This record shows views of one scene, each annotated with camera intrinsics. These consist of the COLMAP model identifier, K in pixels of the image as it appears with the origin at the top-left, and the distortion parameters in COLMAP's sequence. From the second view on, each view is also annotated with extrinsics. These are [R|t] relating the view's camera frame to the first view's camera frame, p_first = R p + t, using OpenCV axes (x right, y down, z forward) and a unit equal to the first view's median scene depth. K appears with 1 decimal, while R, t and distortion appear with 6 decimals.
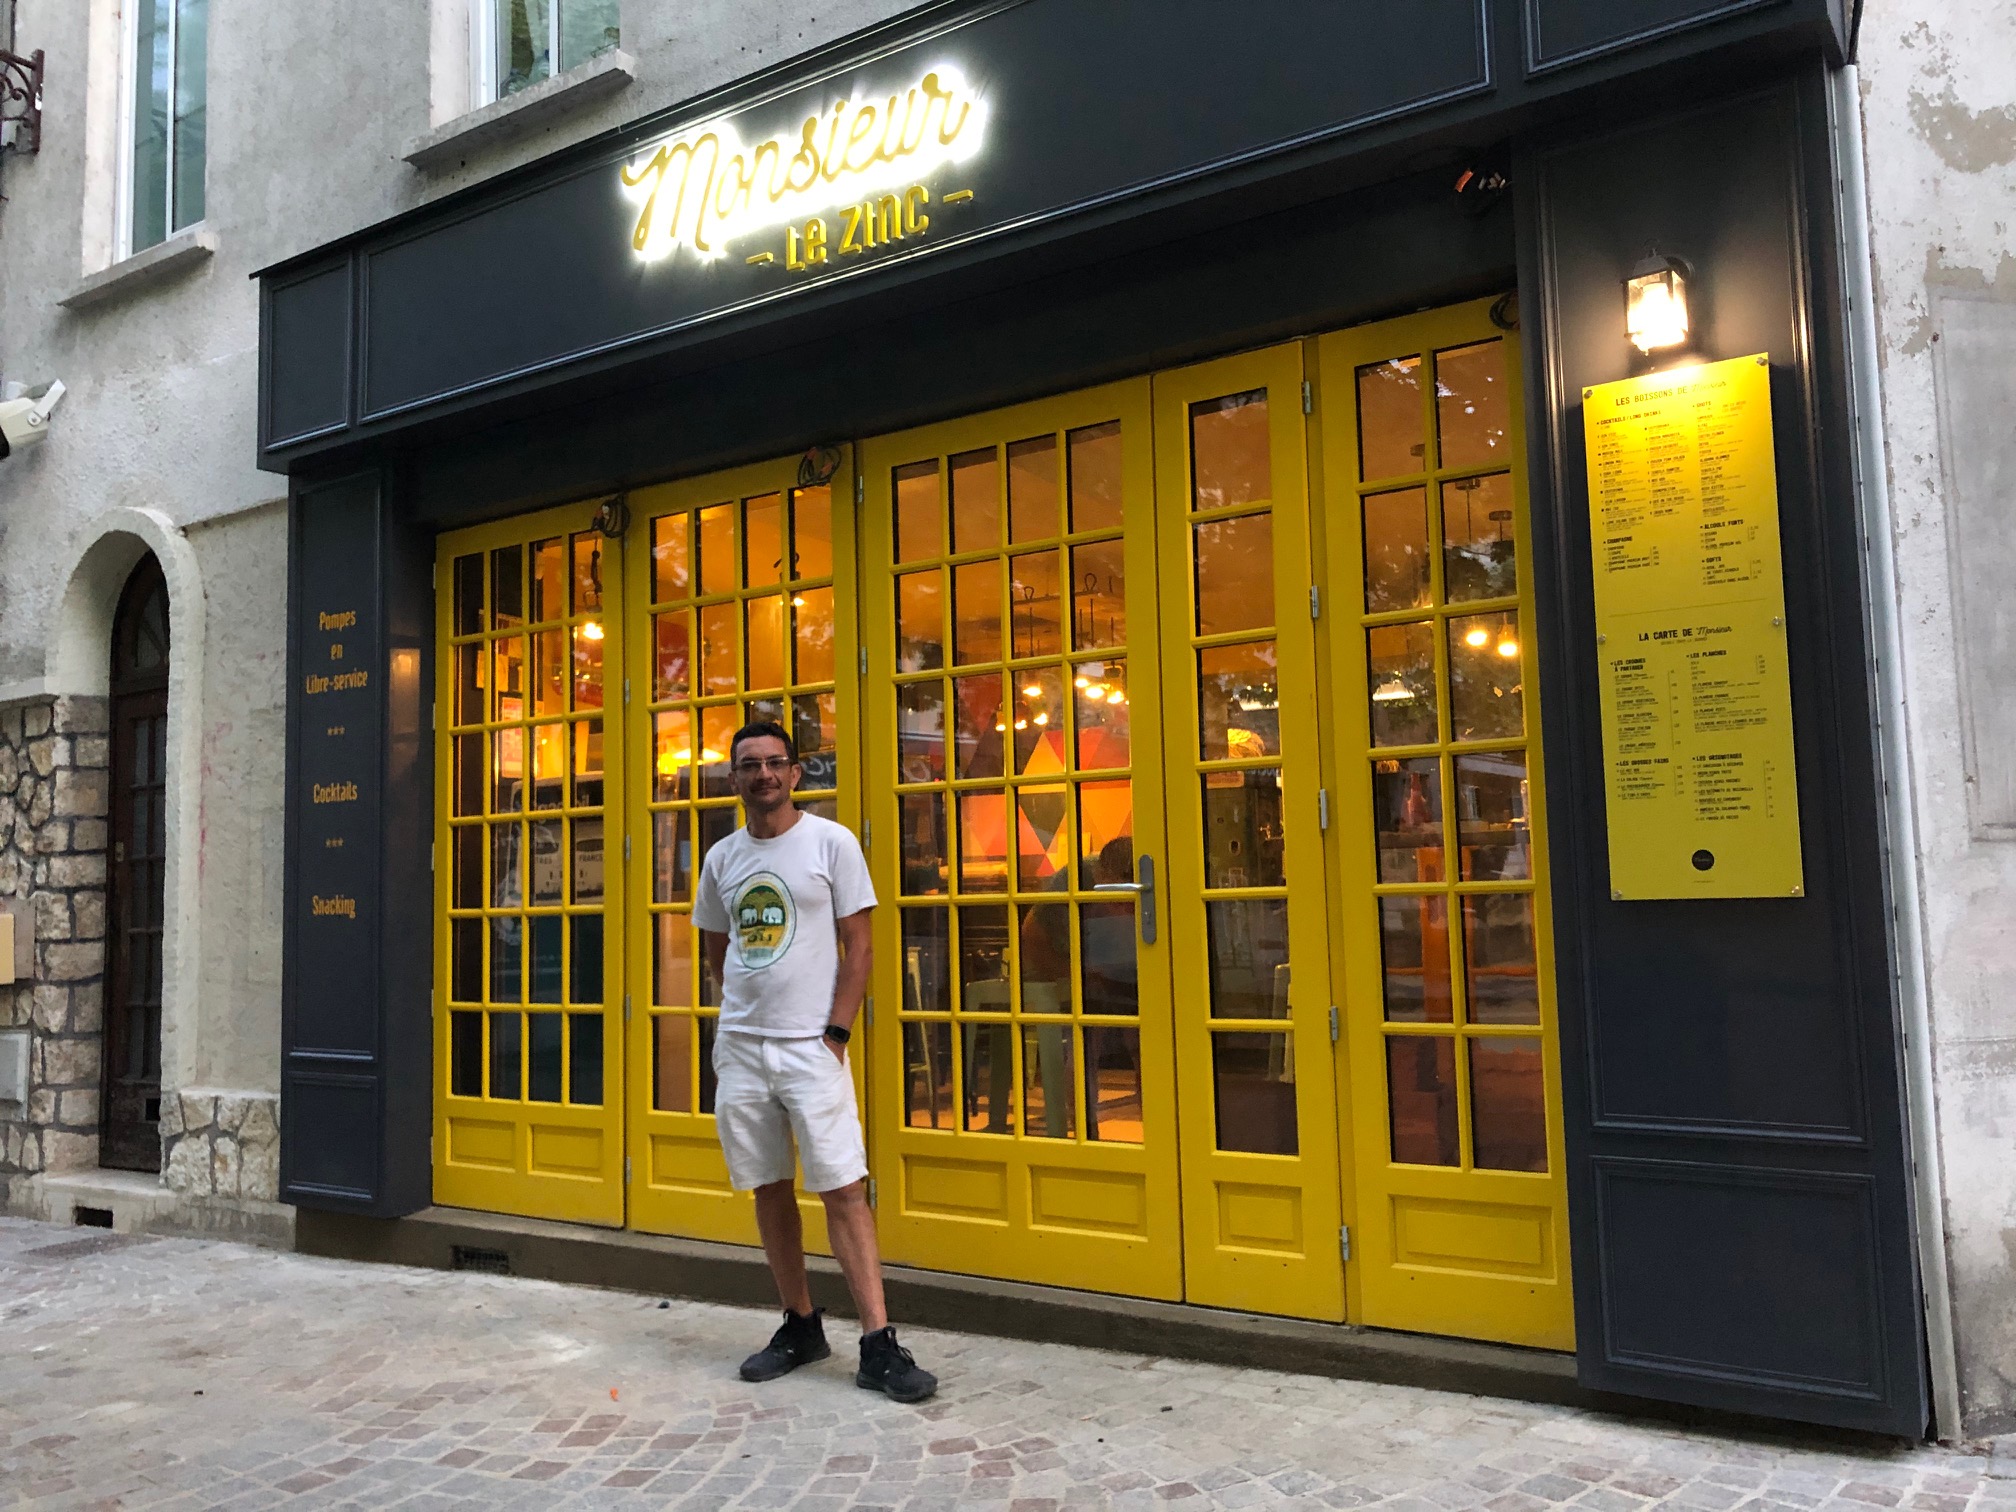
lens RADIAL K [[1656.1, 0, 999.8], [0, 1656.1, 738.4], [0, 0, 1]] dist [0.017934, 0.001536]
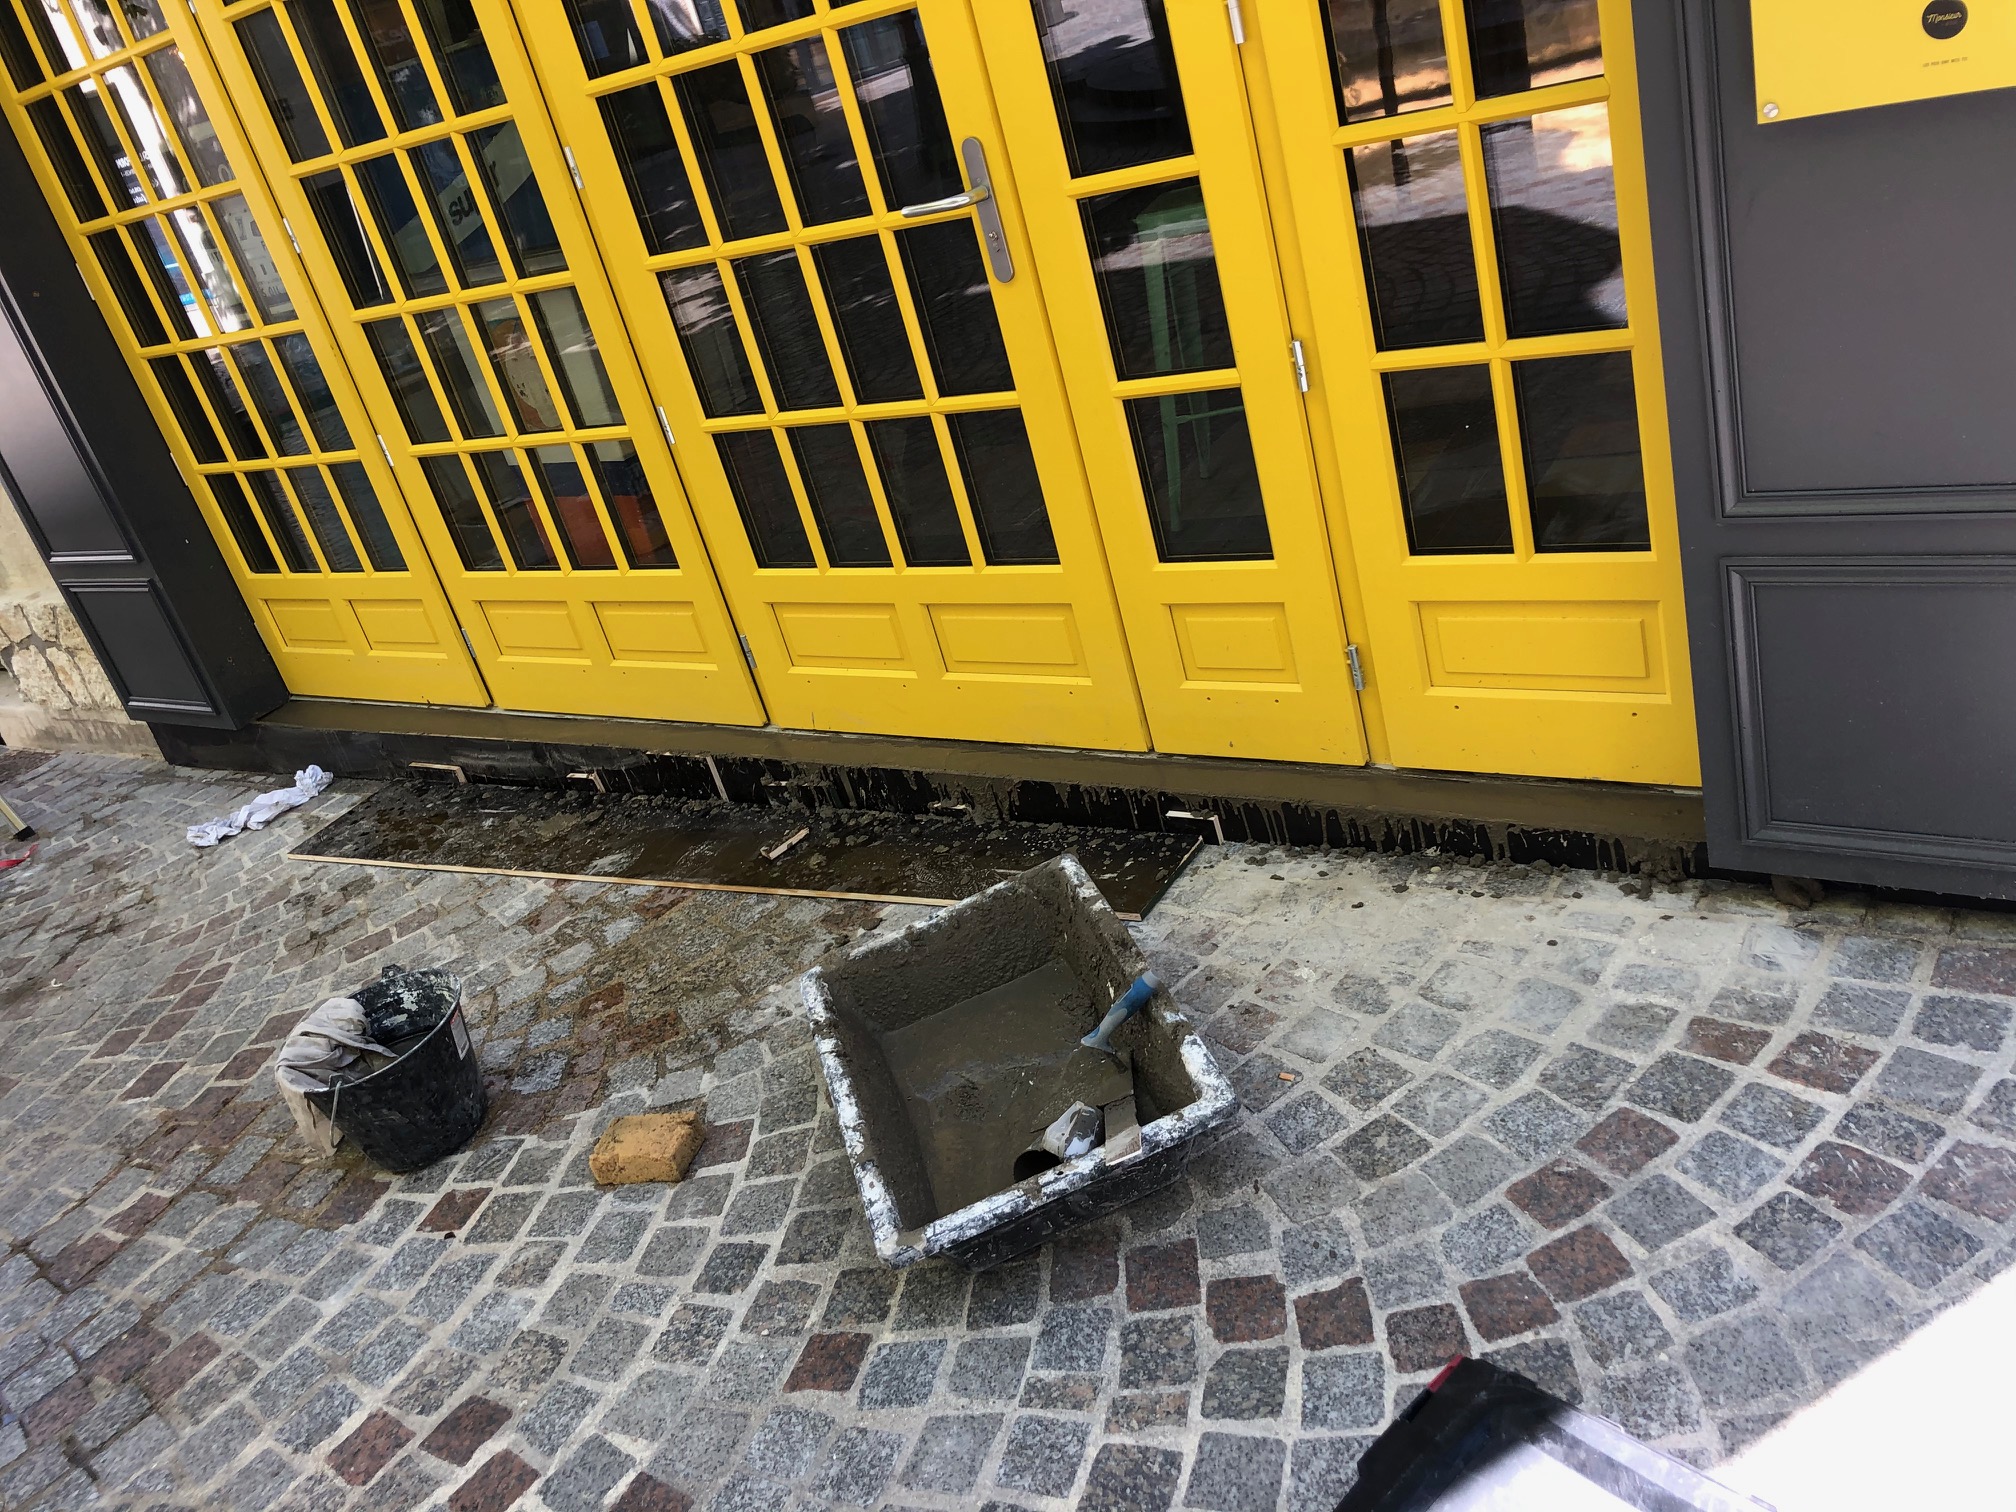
lens RADIAL K [[1656.1, 0, 999.8], [0, 1656.1, 738.4], [0, 0, 1]] dist [0.017934, 0.001536]
pose [[0.972924, -0.208518, -0.099695, 0.089821], [0.230221, 0.836208, 0.497749, -0.037051], [-0.020423, -0.507224, 0.861572, 0.278797]]
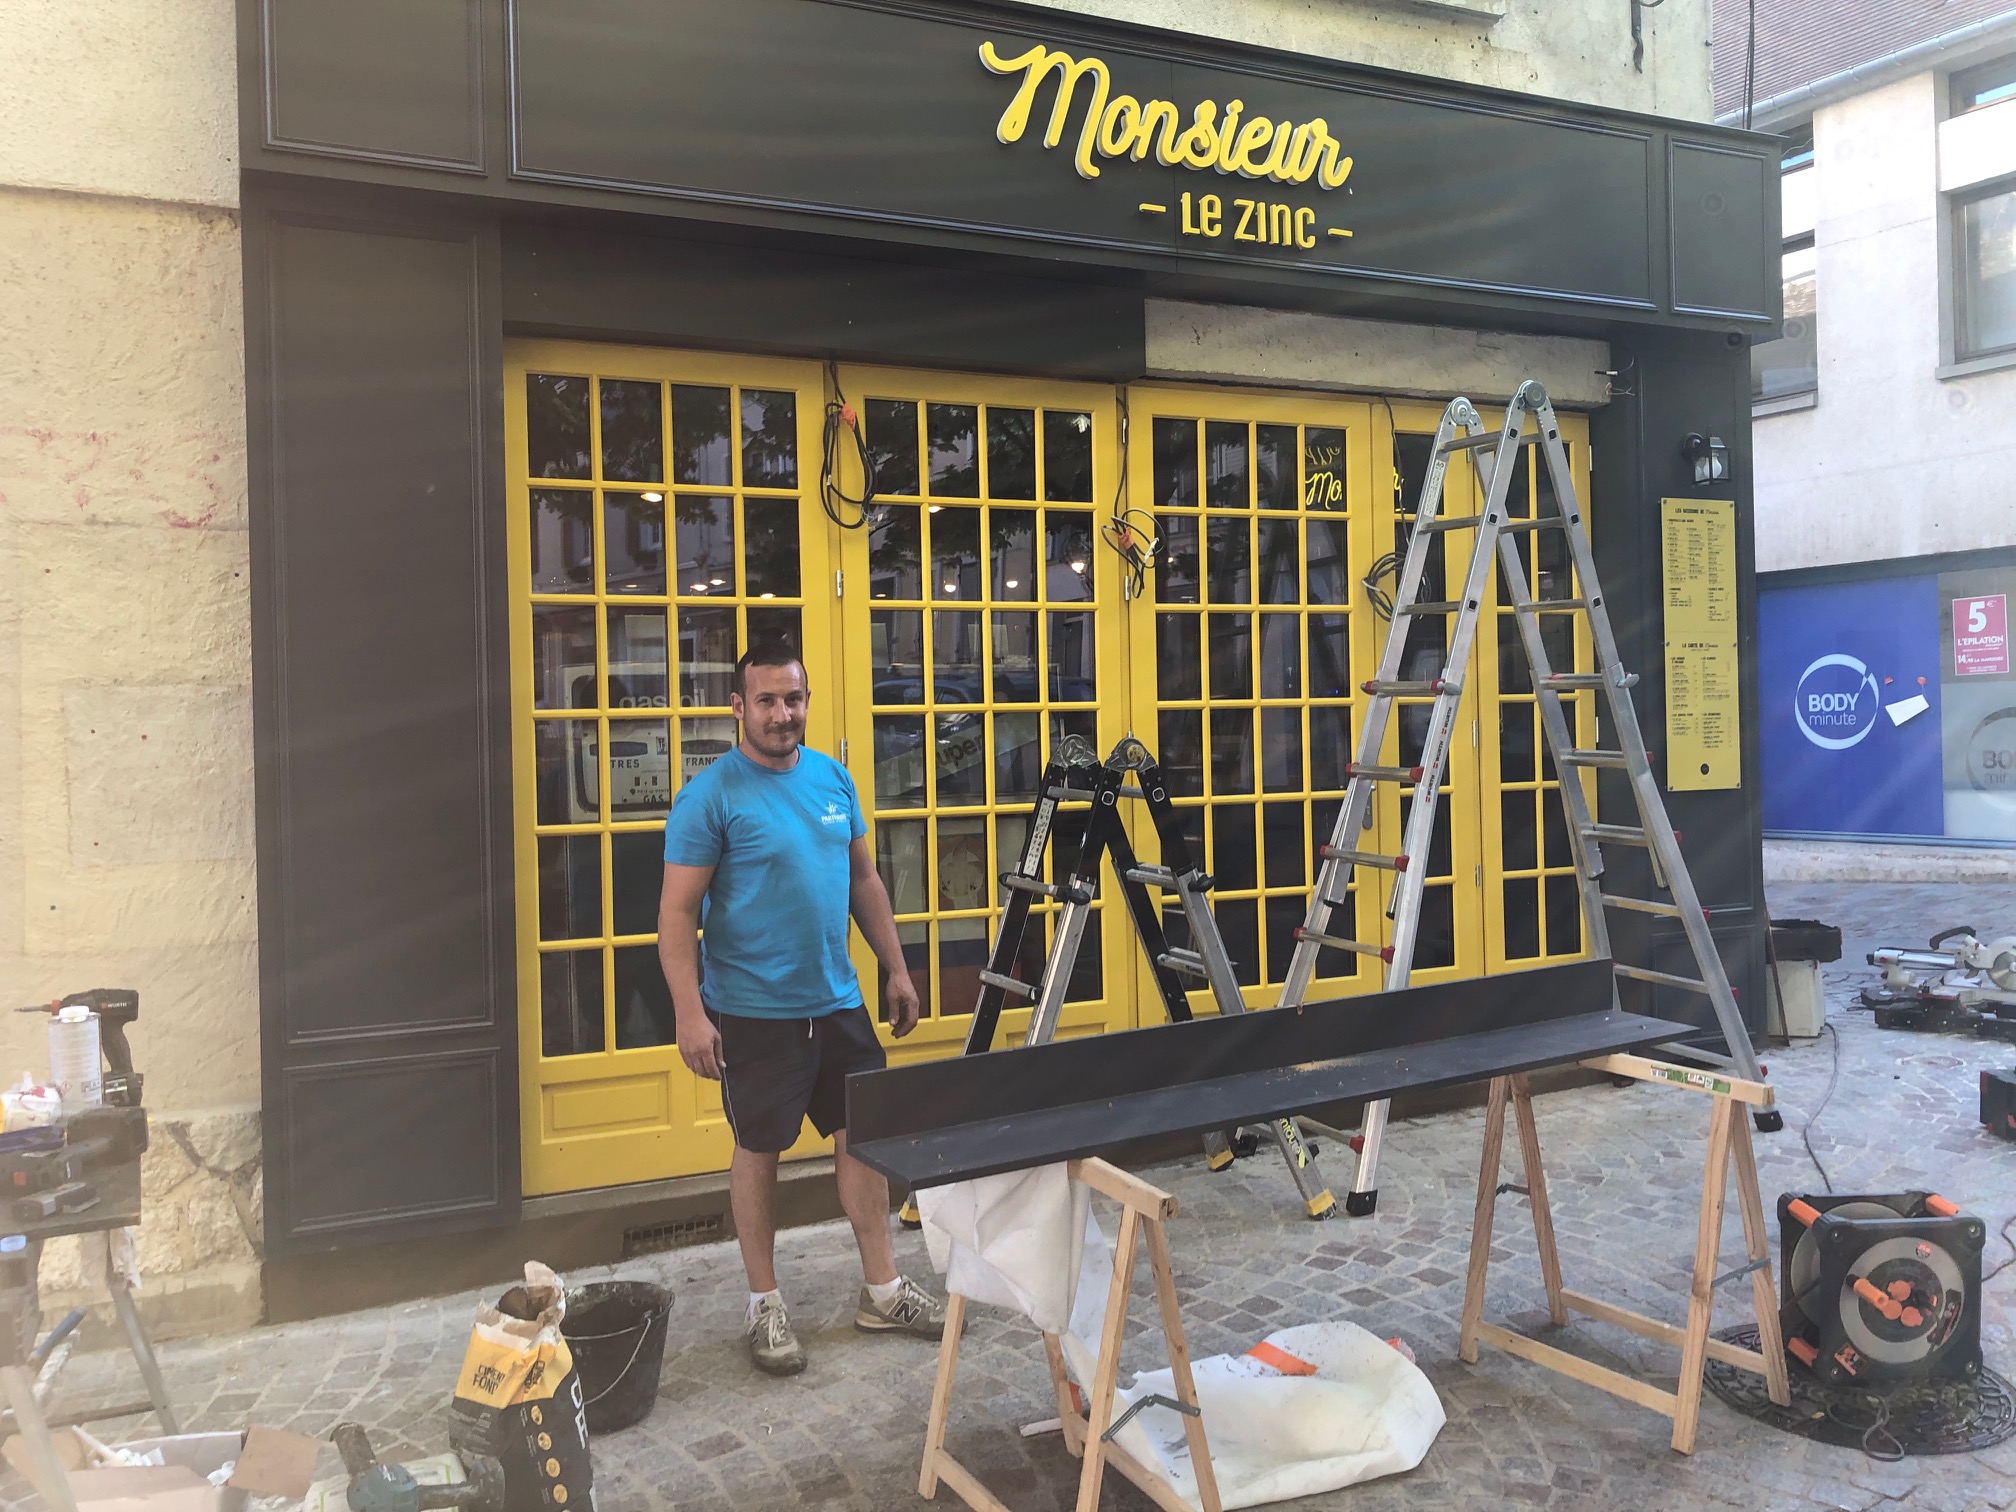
lens RADIAL K [[1774.5, 0, 1008.0], [0, 1774.5, 756.0], [0, 0, 1]] dist [-0.002503, -0.001126]
pose [[0.492408, 0.002940, 0.870360, -1.023599], [-0.070458, 0.996847, 0.036494, 0.024762], [-0.867508, -0.079294, 0.491063, 0.424918]]
